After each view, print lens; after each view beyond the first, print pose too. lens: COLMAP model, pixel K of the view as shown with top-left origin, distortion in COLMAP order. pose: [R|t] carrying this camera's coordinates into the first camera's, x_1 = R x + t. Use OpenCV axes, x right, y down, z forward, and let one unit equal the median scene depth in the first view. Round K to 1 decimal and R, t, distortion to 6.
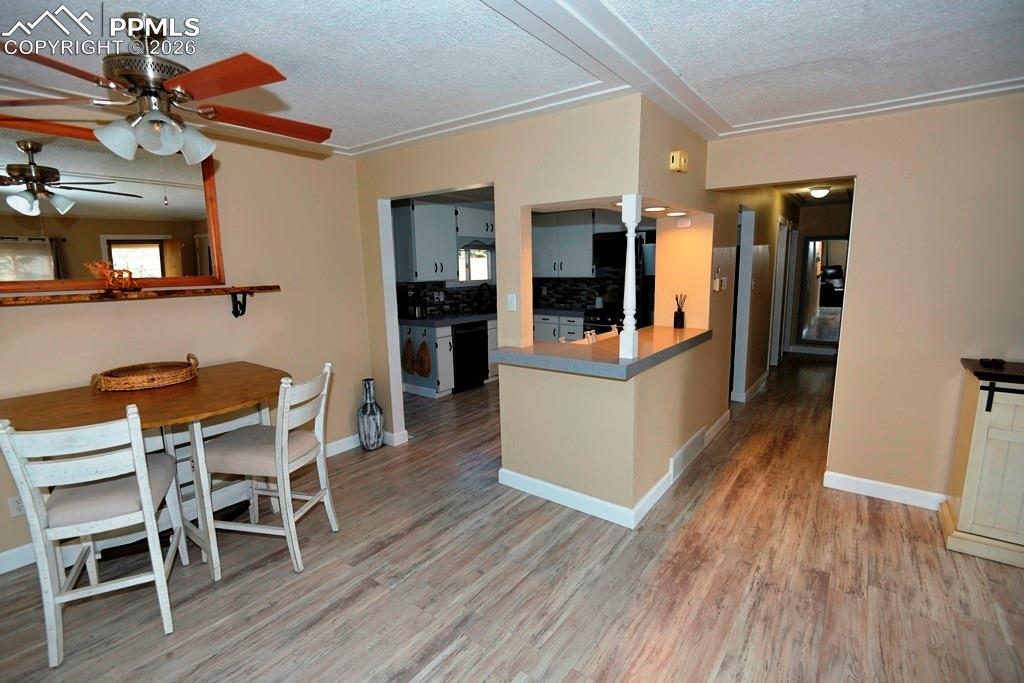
lens RADIAL K [[469.7, 0, 516.4], [0, 469.7, 344.5], [0, 0, 1]] dist [-0.004639, -0.000426]
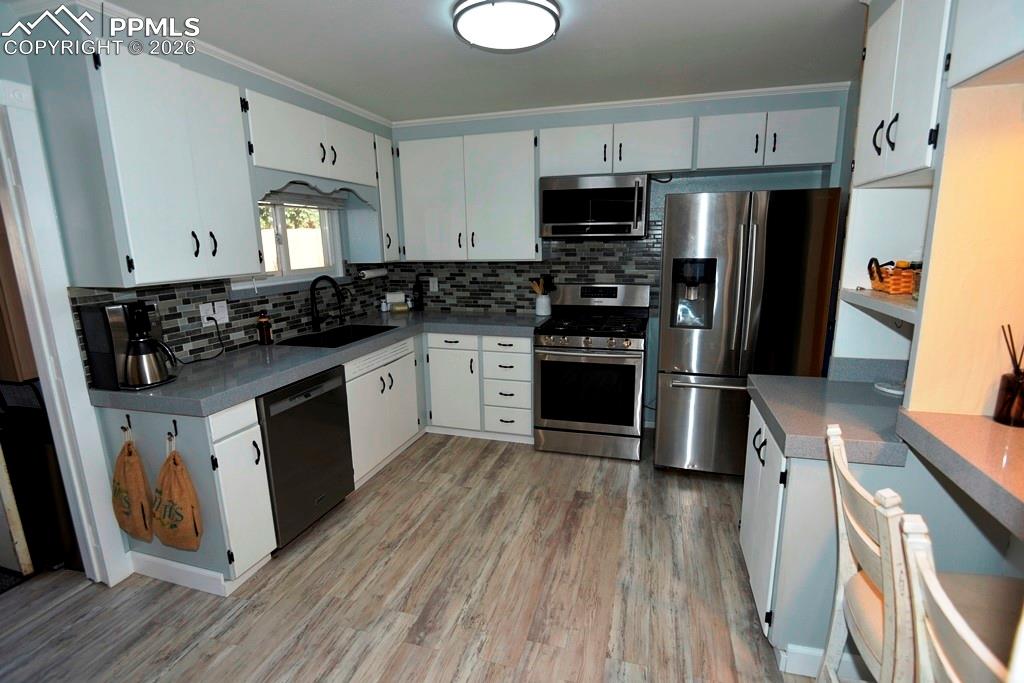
lens RADIAL K [[488.9, 0, 506.4], [0, 488.9, 344.8], [0, 0, 1]] dist [-0.012278, -0.001146]
pose [[0.939598, -0.073242, 0.334352, -0.070984], [0.058203, 0.996800, 0.054793, -0.086770], [-0.337295, -0.032023, 0.940854, 0.527090]]
